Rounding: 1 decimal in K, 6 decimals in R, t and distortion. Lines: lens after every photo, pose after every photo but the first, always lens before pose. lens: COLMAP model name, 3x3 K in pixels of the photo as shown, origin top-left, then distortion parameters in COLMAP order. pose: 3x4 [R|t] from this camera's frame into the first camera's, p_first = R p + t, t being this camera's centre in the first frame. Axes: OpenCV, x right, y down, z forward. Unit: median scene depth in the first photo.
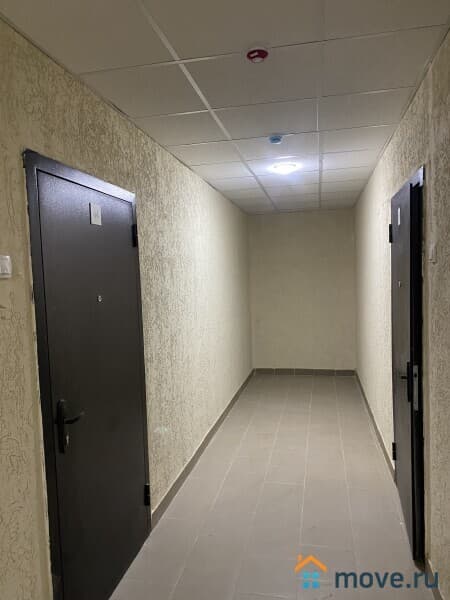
lens RADIAL K [[450.8, 0, 225.0], [0, 450.8, 300.0], [0, 0, 1]] dist [0.001772, -0.000293]
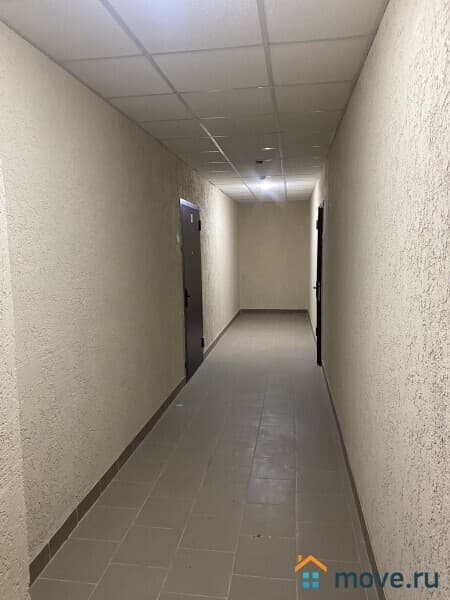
lens RADIAL K [[450.8, 0, 225.0], [0, 450.8, 300.0], [0, 0, 1]] dist [0.001772, -0.000293]
pose [[0.997992, 0.011030, 0.062369, -0.150291], [-0.014765, 0.998104, 0.059747, 0.064648], [-0.061592, -0.060548, 0.996263, -0.886229]]
